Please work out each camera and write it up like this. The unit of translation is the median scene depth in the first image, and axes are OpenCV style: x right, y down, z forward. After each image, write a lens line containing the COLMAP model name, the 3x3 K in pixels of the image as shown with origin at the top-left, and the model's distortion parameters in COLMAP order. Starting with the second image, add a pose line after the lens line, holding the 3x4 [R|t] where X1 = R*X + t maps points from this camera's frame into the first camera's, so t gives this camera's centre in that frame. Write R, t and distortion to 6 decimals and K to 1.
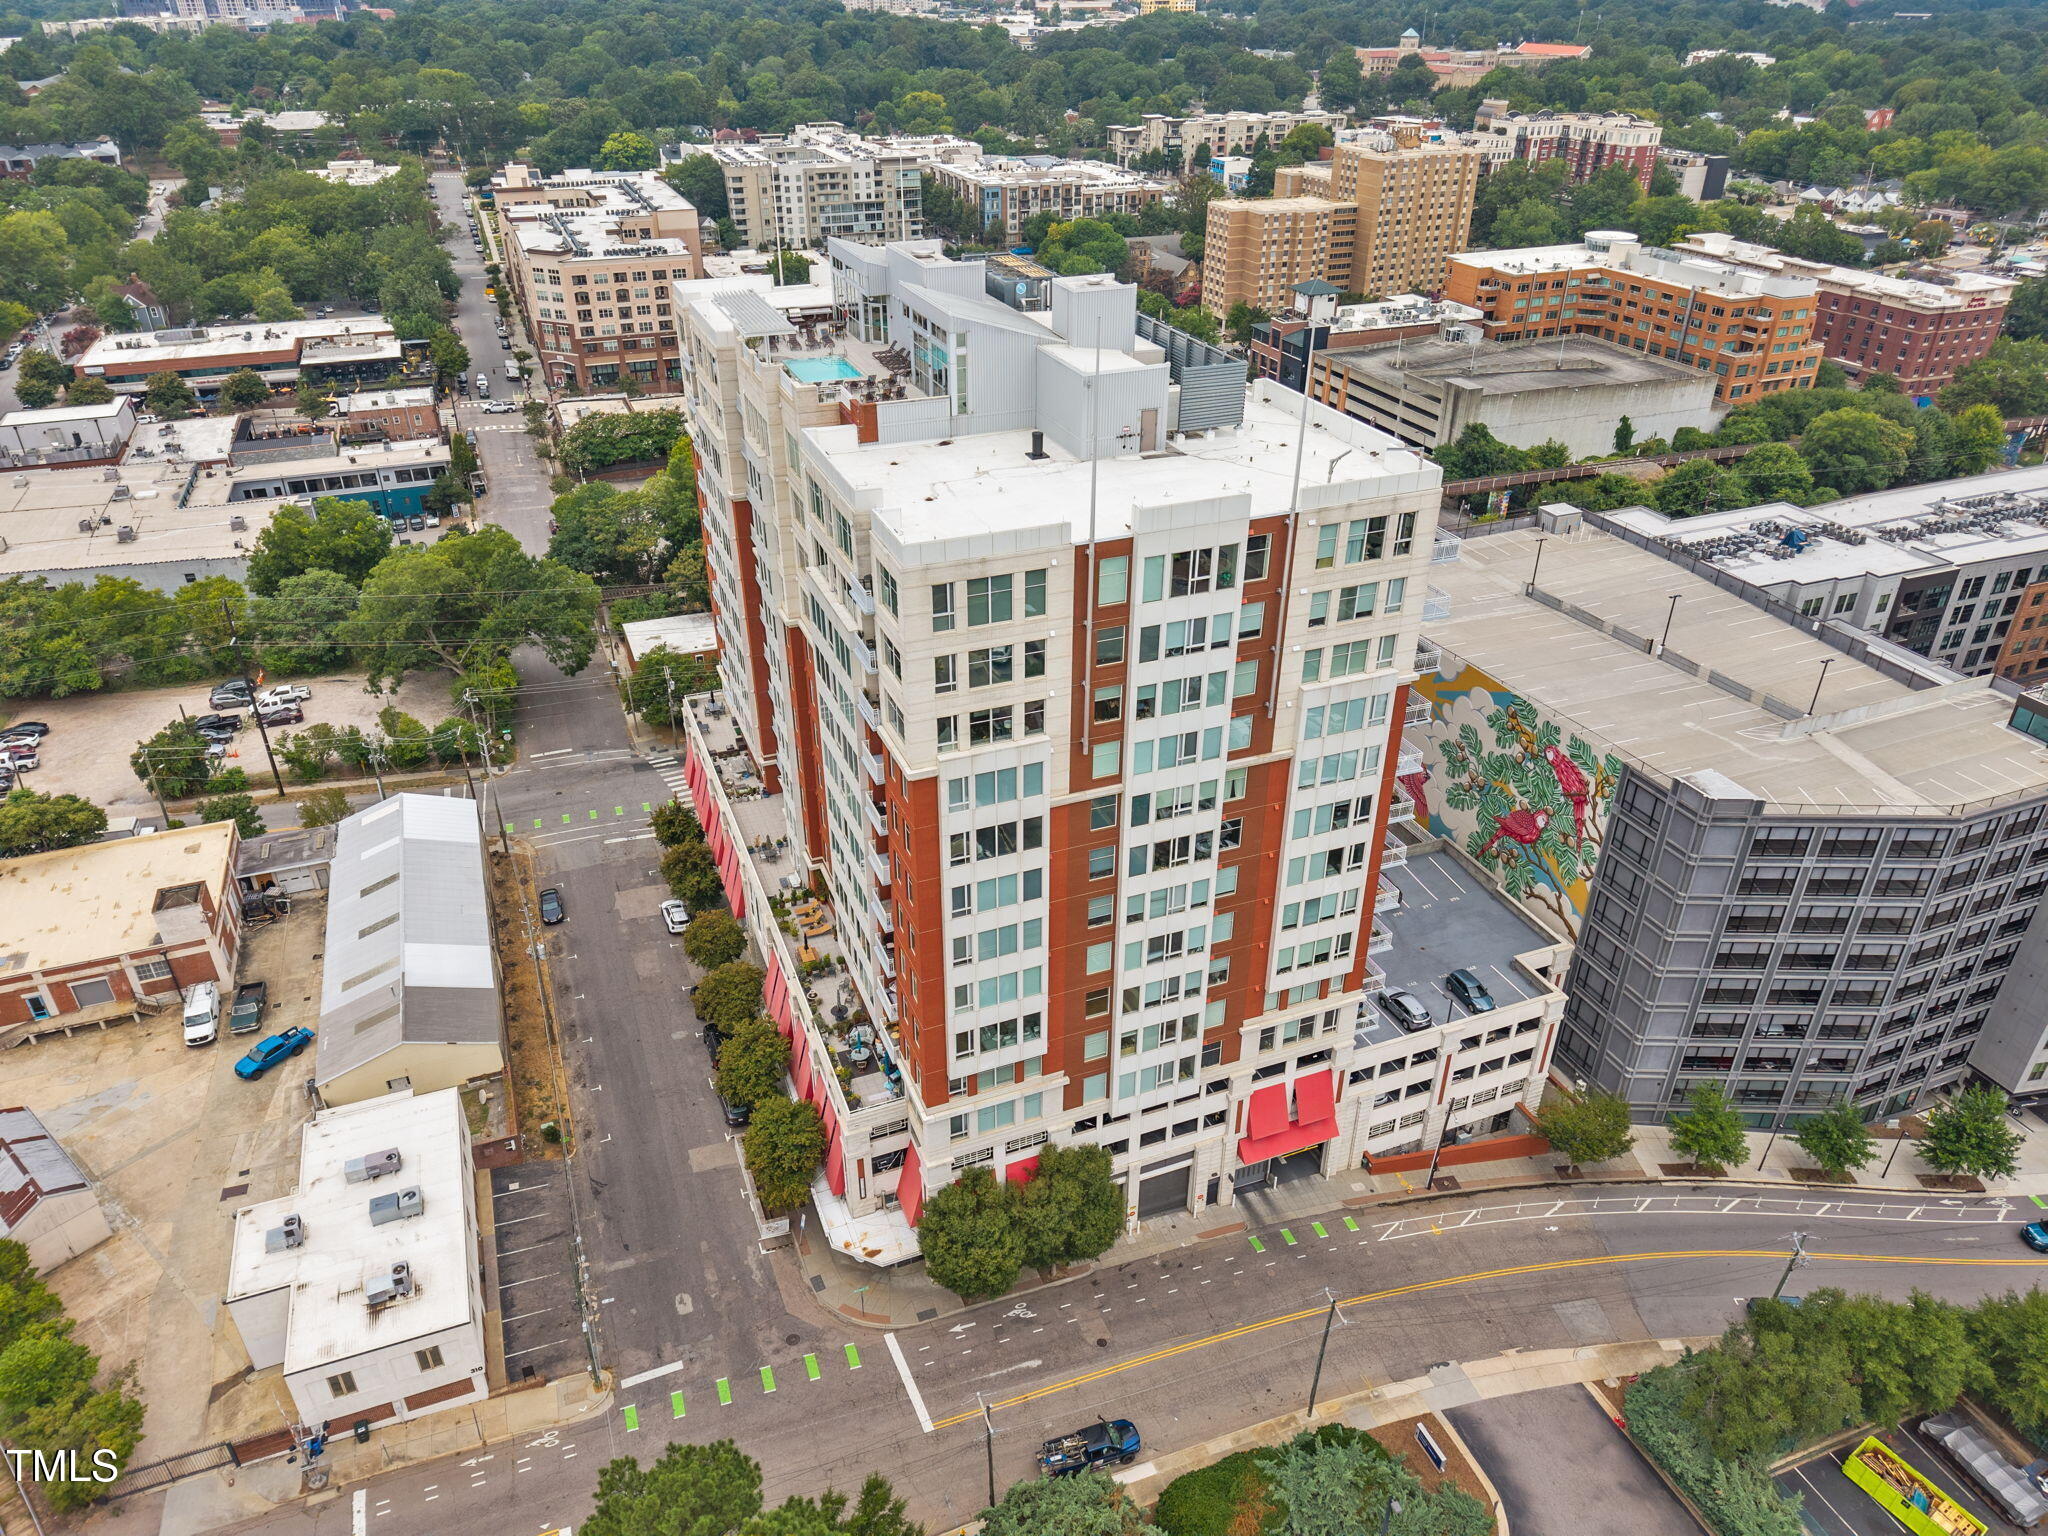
lens RADIAL K [[1373.7, 0, 1024.2], [0, 1373.7, 764.4], [0, 0, 1]] dist [0.027525, -0.022654]
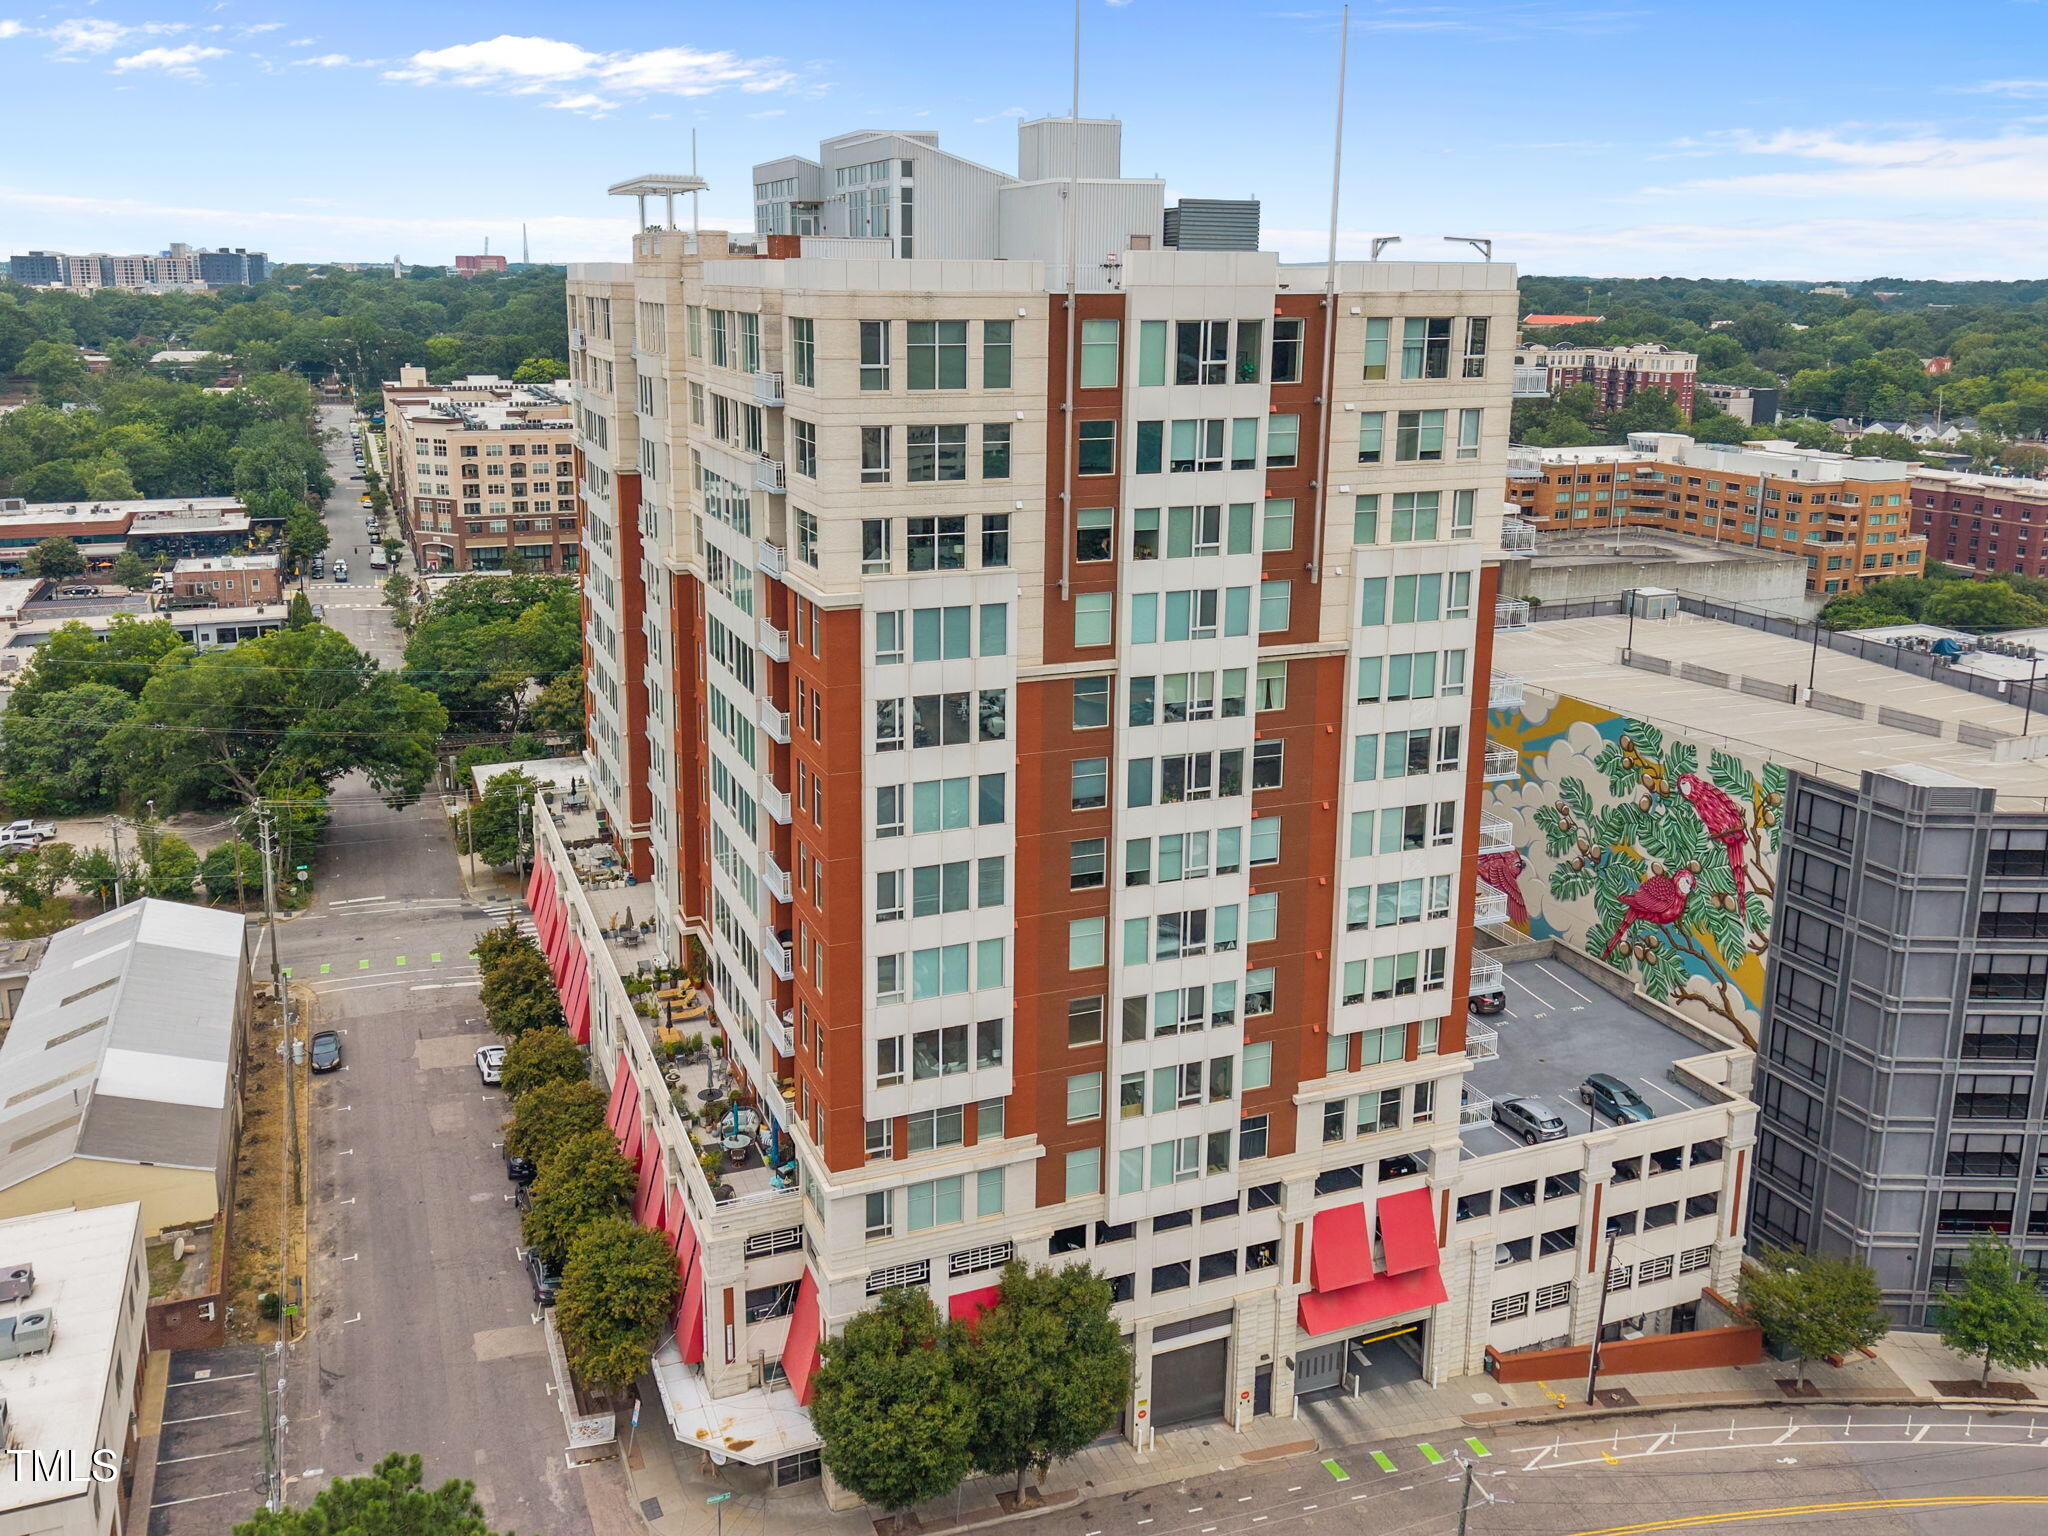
lens RADIAL K [[1664.8, 0, 984.0], [0, 1664.8, 616.1], [0, 0, 1]] dist [0.019056, -0.008441]
pose [[0.999979, 0.006414, -0.000495, 0.001537], [-0.006238, 0.947911, -0.318475, 0.214491], [-0.001573, 0.318472, 0.947931, 0.125954]]
